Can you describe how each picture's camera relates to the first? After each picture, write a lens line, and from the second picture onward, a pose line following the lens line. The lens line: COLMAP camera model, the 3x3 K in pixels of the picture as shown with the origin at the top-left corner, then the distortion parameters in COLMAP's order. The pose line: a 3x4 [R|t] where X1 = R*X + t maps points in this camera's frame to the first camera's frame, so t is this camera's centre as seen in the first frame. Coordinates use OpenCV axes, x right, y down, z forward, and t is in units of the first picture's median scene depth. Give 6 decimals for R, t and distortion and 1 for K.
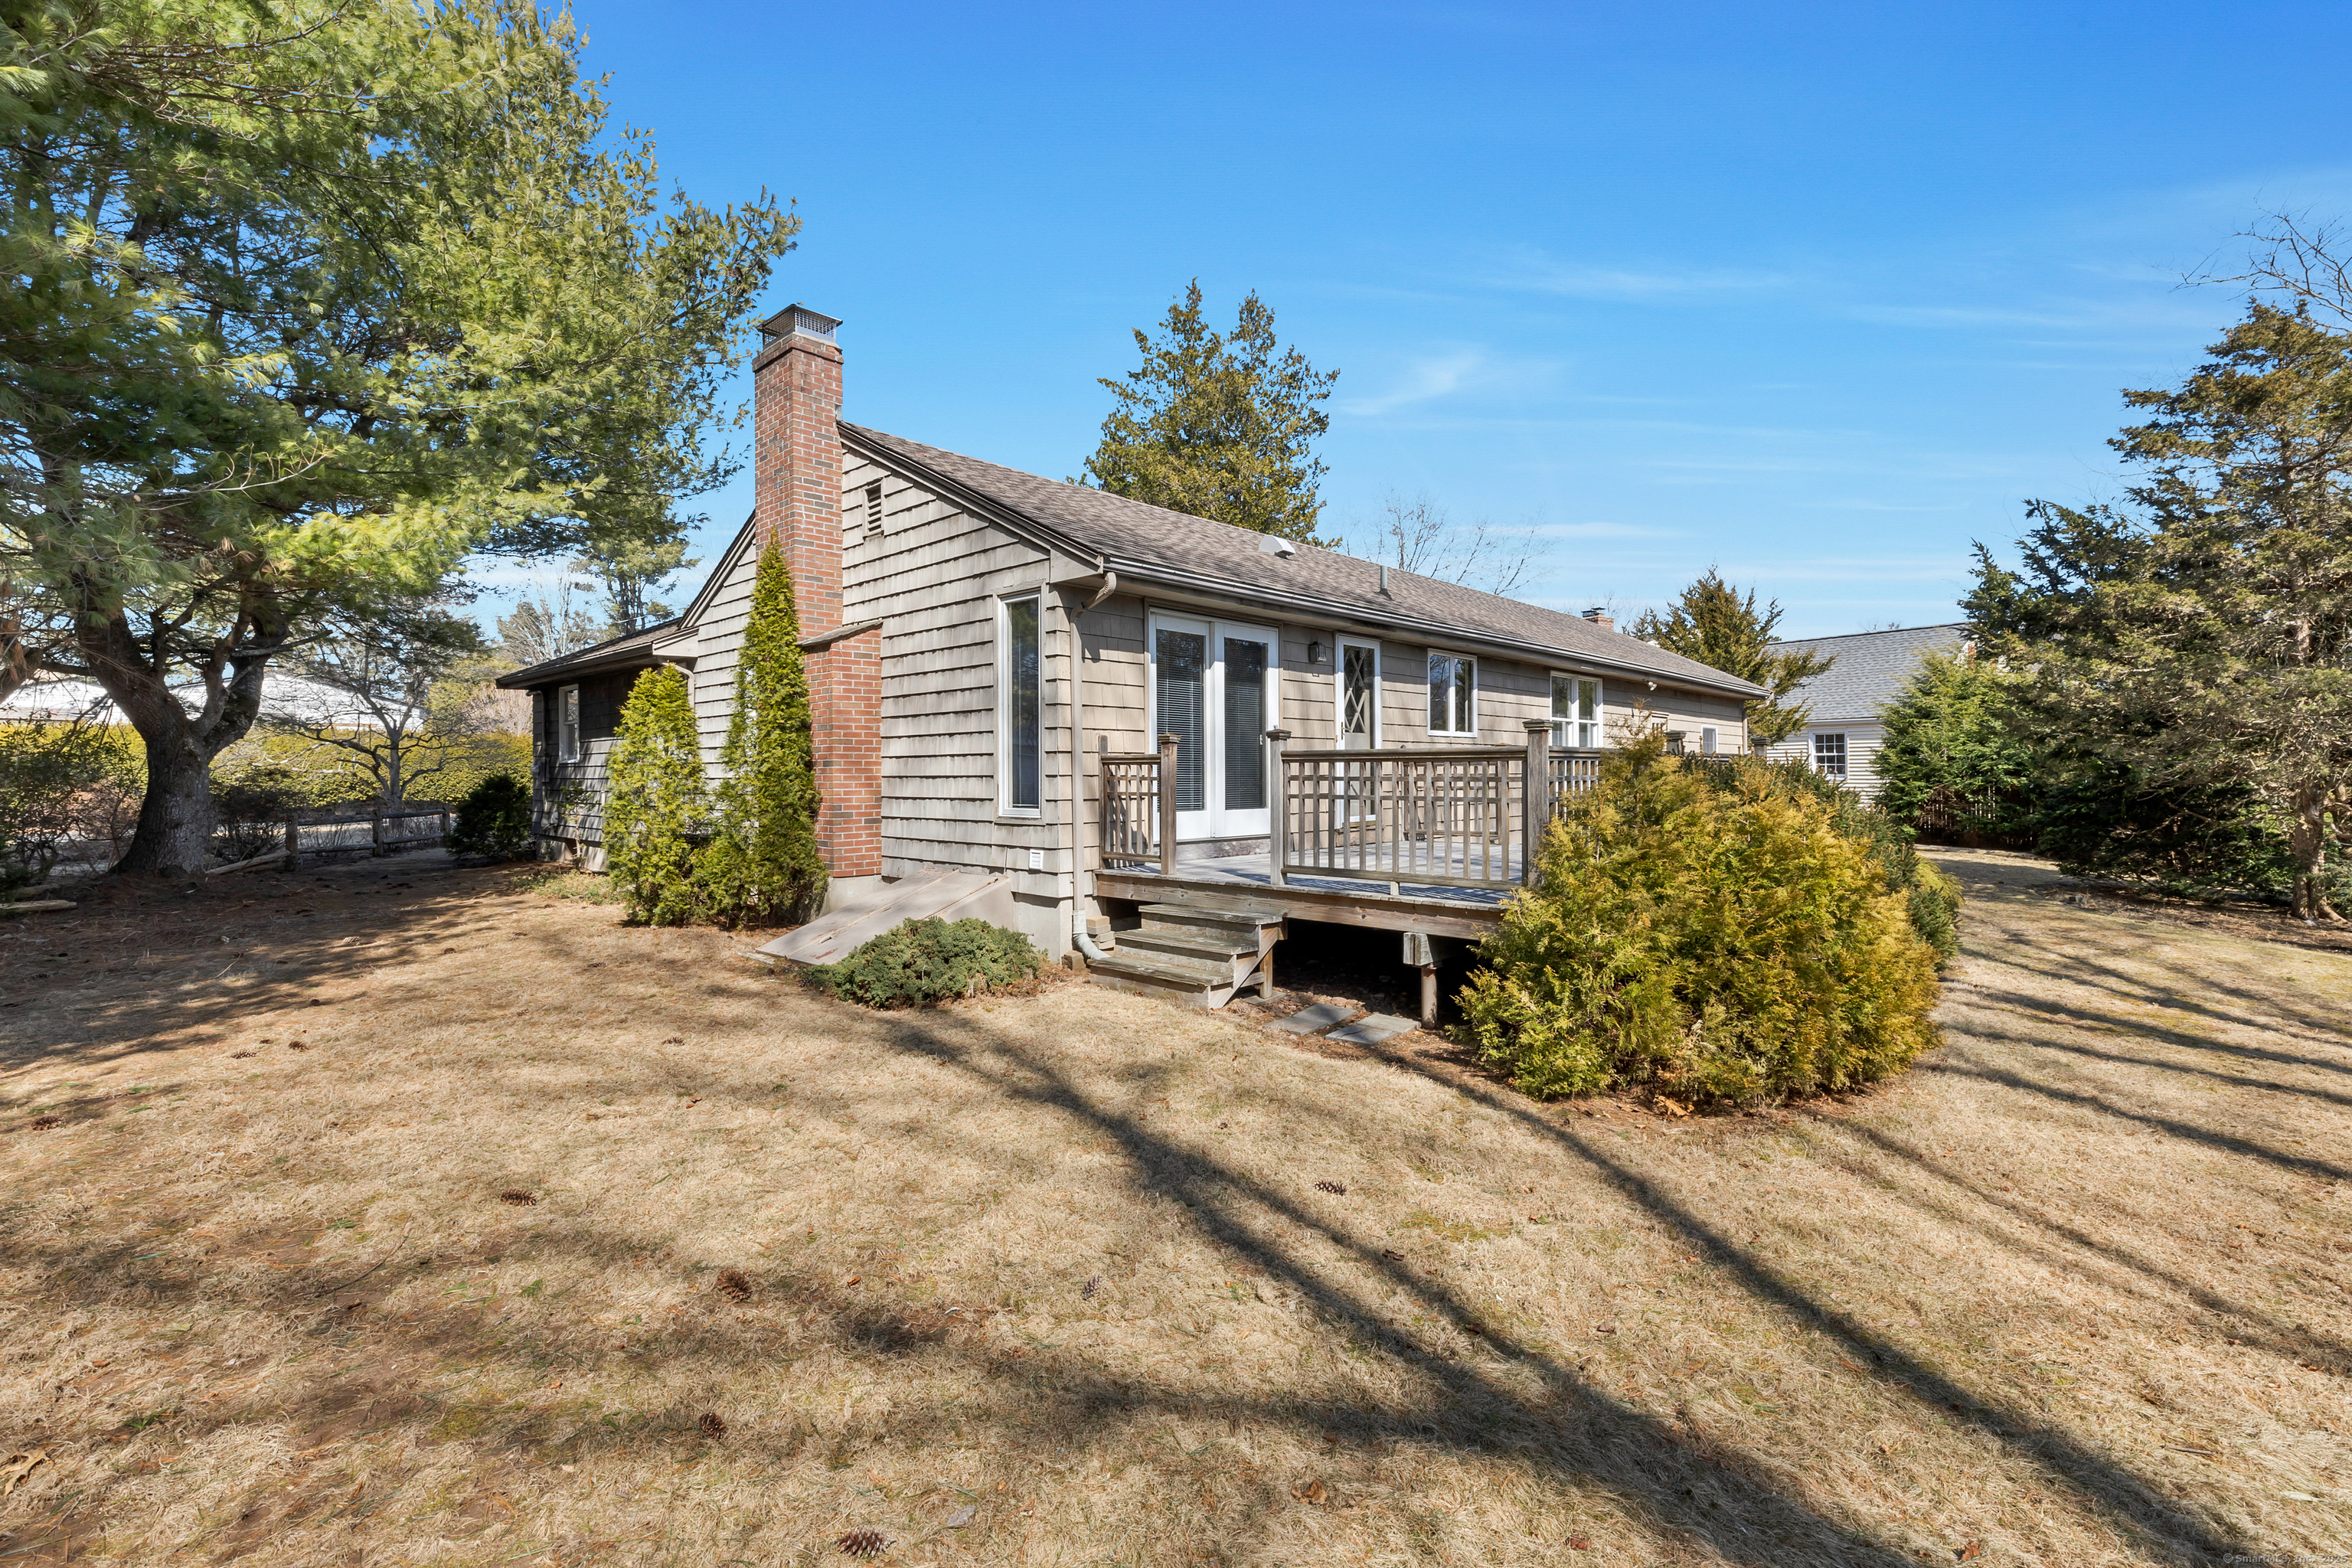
lens RADIAL K [[987.2, 0, 1165.6], [0, 987.2, 773.8], [0, 0, 1]] dist [0.000898, 0.000131]
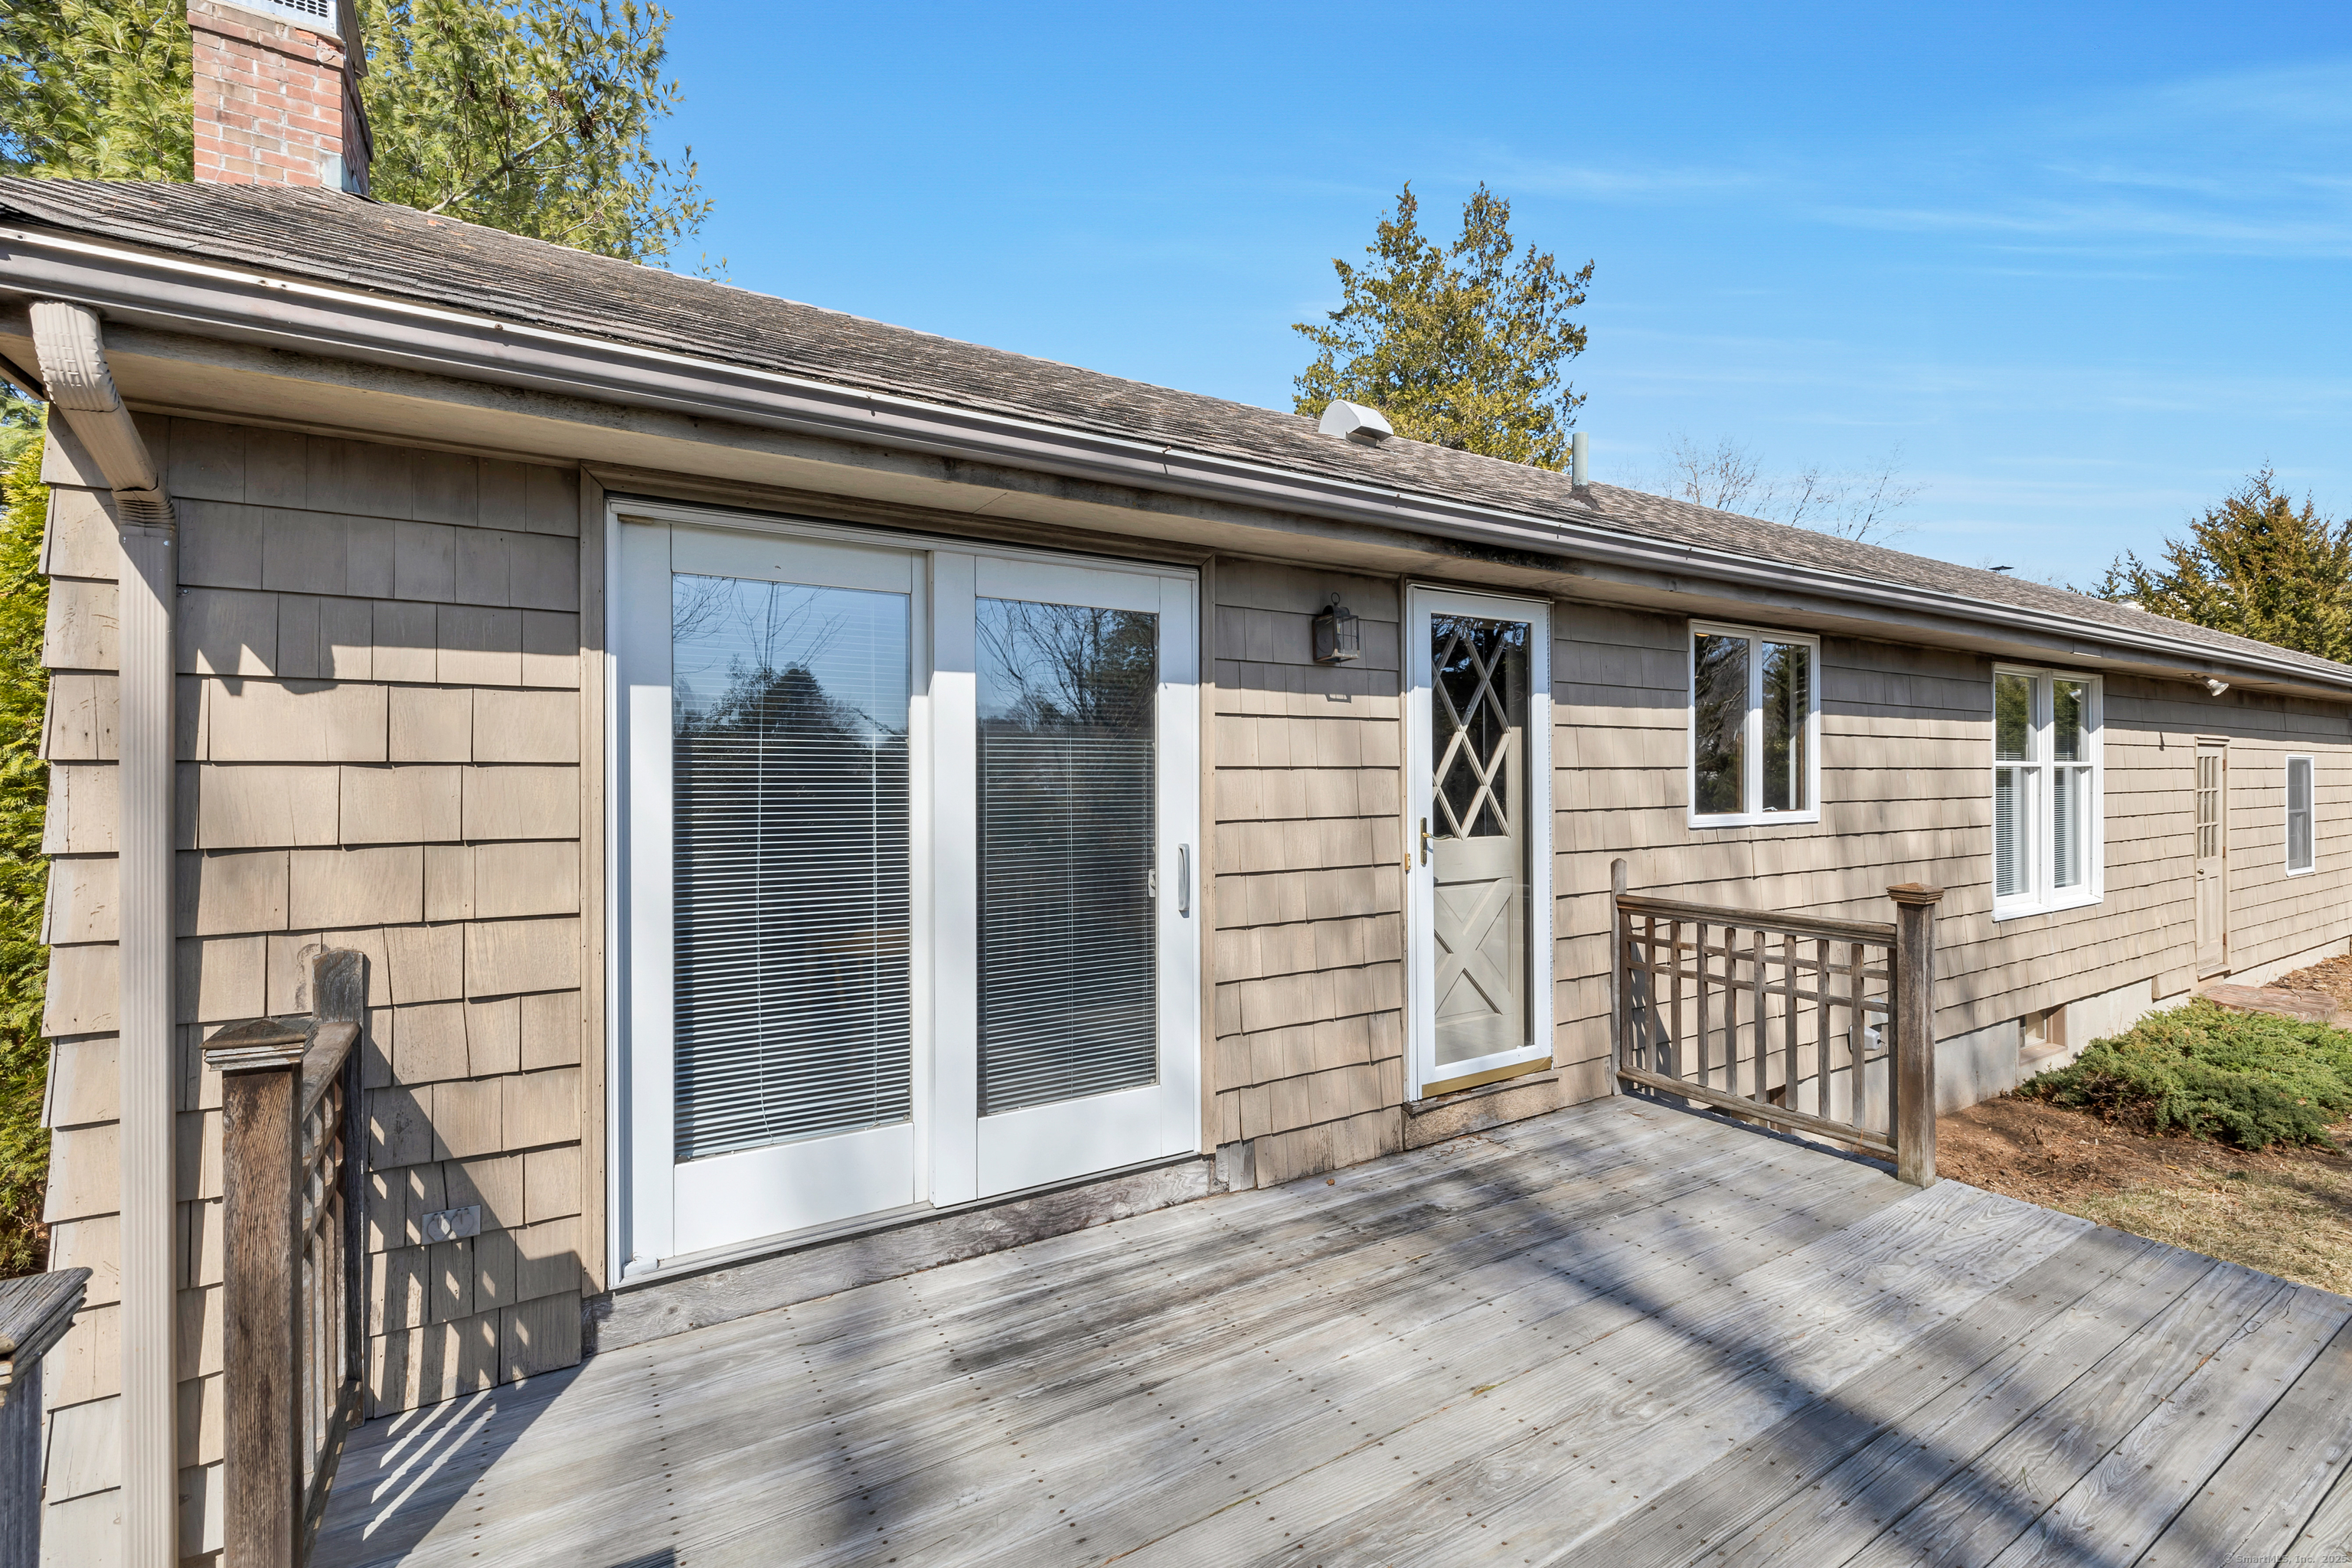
lens RADIAL K [[987.2, 0, 1165.6], [0, 987.2, 773.8], [0, 0, 1]] dist [0.000898, 0.000131]
pose [[0.964873, 0.003086, -0.262700, 0.084538], [-0.003134, 0.999995, 0.000238, -0.032069], [0.262700, 0.000594, 0.964877, 0.280974]]
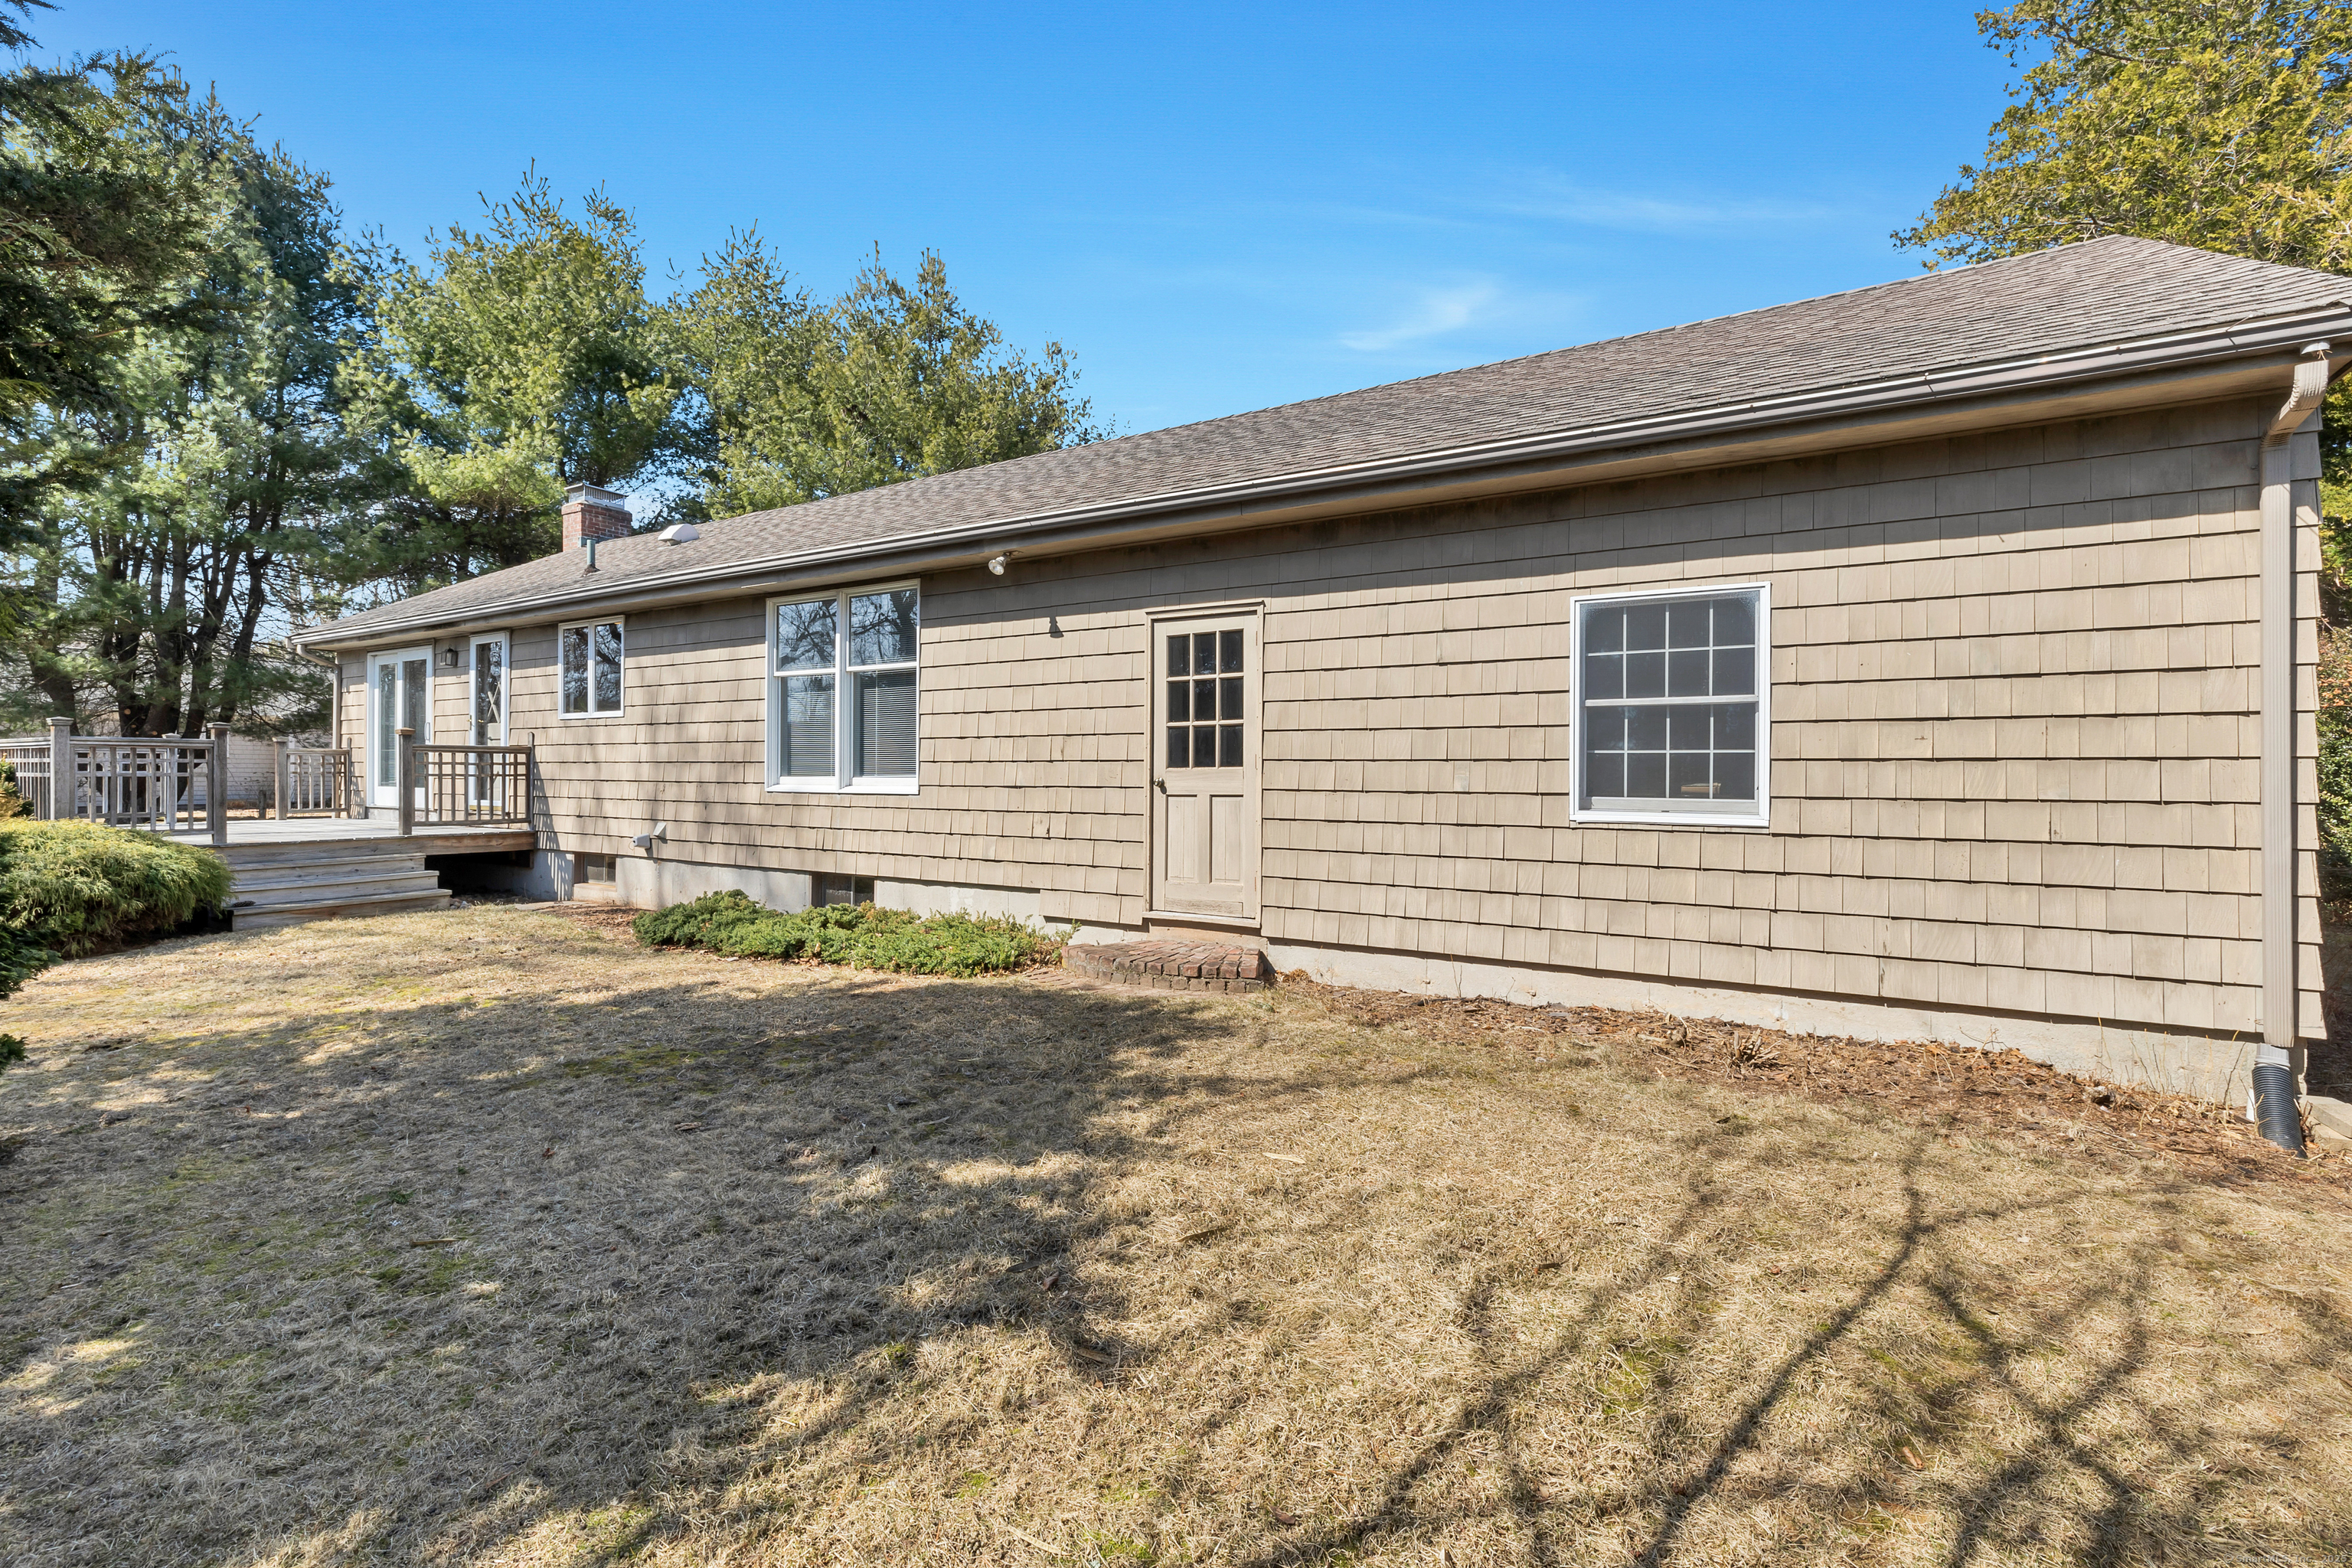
lens RADIAL K [[987.2, 0, 1165.6], [0, 987.2, 773.8], [0, 0, 1]] dist [0.000898, 0.000131]
pose [[0.242373, 0.004432, -0.970173, 0.692906], [-0.008750, 0.999959, 0.002383, 0.003694], [0.970144, 0.007911, 0.242402, 0.702727]]
